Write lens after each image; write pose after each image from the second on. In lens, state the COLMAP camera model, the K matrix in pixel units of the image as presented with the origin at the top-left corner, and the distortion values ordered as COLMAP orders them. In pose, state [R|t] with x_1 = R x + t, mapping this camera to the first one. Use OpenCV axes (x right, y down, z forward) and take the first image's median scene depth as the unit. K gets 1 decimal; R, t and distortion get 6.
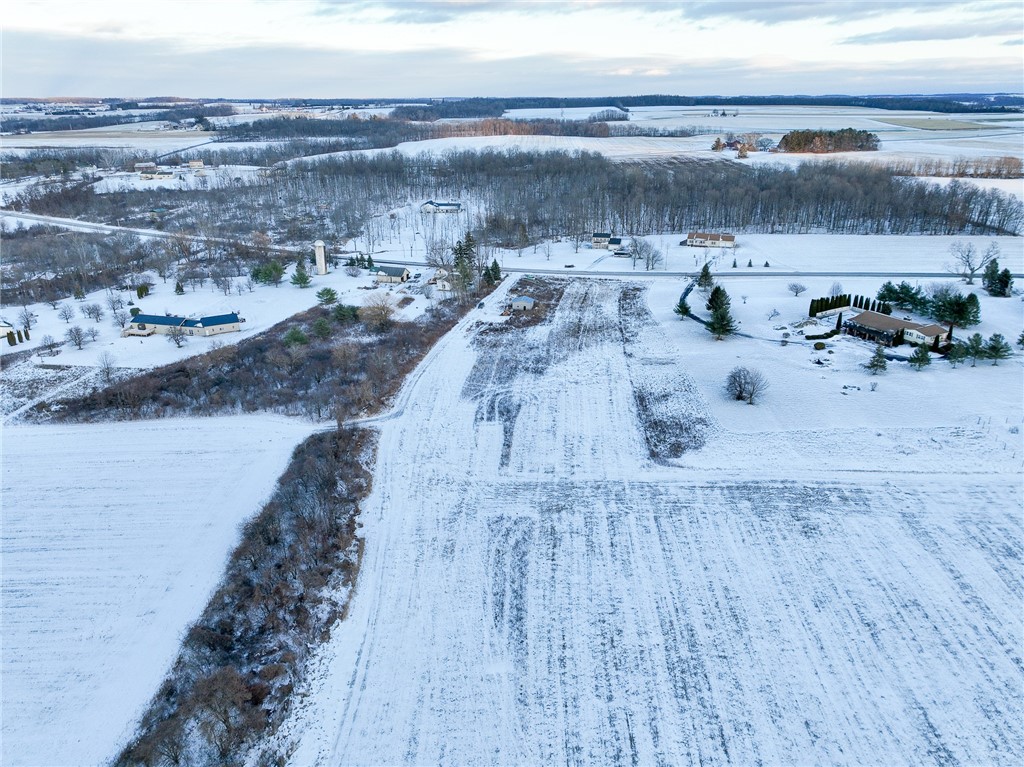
lens RADIAL K [[713.8, 0, 512.9], [0, 713.8, 385.6], [0, 0, 1]] dist [-0.007447, 0.017323]
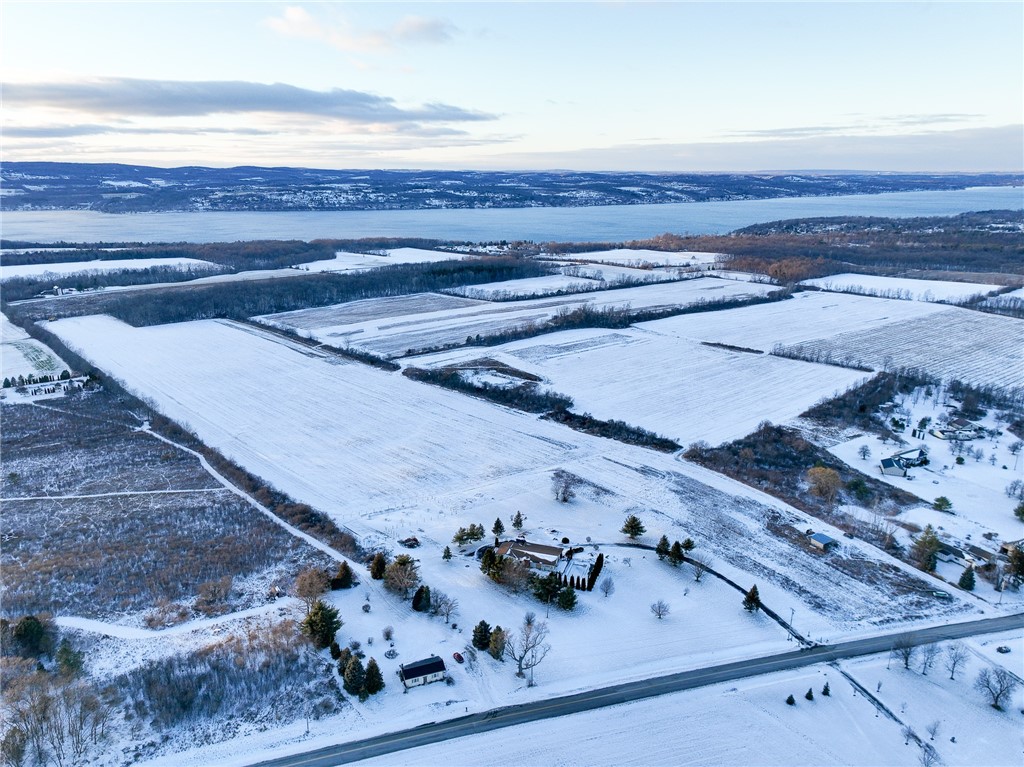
lens RADIAL K [[713.8, 0, 512.9], [0, 713.8, 385.6], [0, 0, 1]] dist [-0.007447, 0.017323]
pose [[-0.734286, 0.203081, -0.647752, 1.129090], [-0.254055, 0.802649, 0.539639, -0.855544], [0.629508, 0.560814, -0.537780, 1.269975]]
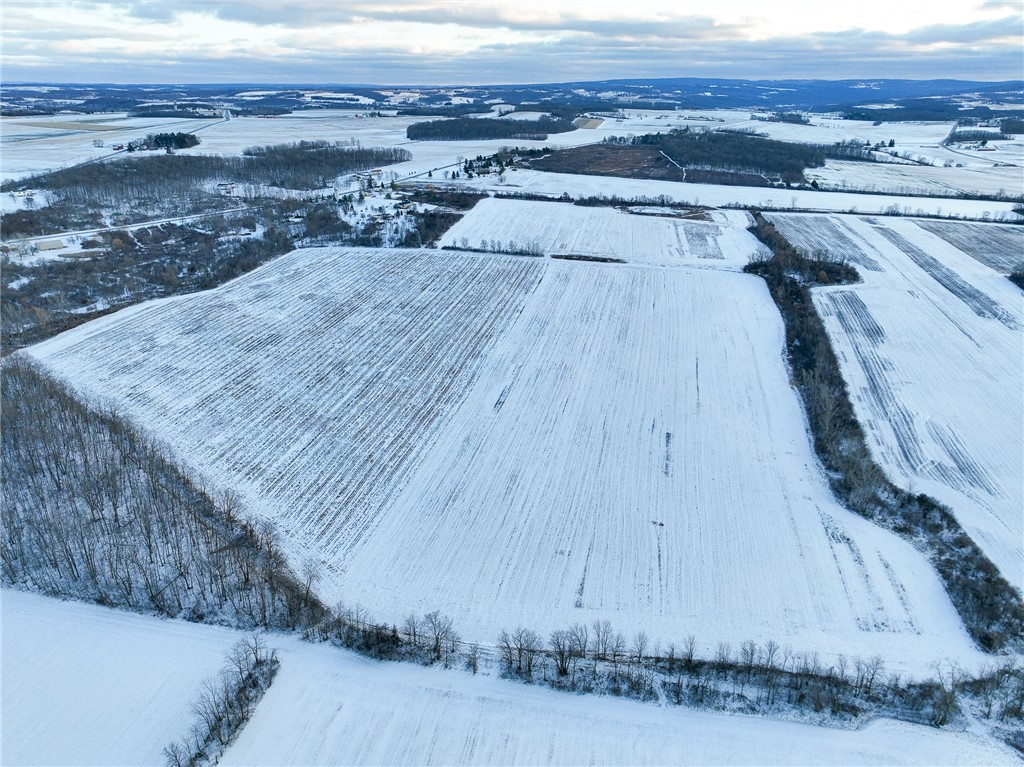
lens RADIAL K [[713.8, 0, 512.9], [0, 713.8, 385.6], [0, 0, 1]] dist [-0.007447, 0.017323]
pose [[0.147870, -0.384277, 0.911299, -3.825096], [0.369889, 0.876047, 0.309392, -0.199338], [-0.917233, 0.291330, 0.271681, -0.075472]]
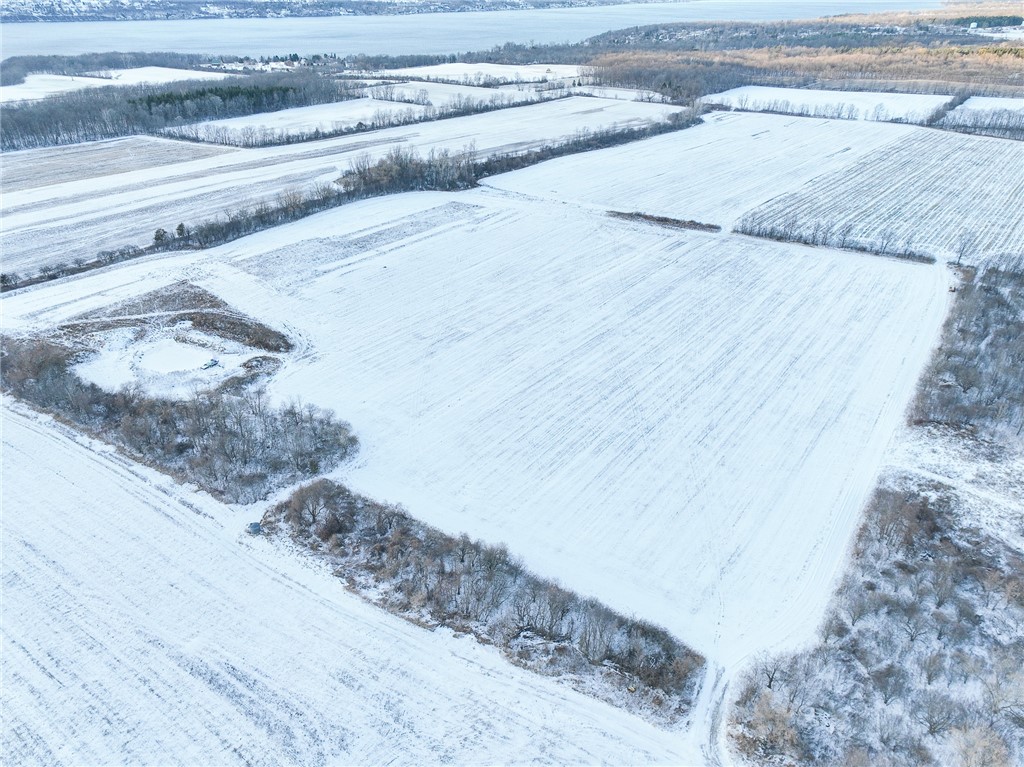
lens RADIAL K [[735.1, 0, 519.1], [0, 735.1, 382.5], [0, 0, 1]] dist [-0.002298, 0.013528]
pose [[-0.559527, 0.404234, -0.723550, 0.165968], [-0.314682, 0.704012, 0.636665, -0.372990], [0.766749, 0.583920, -0.266709, 0.633760]]
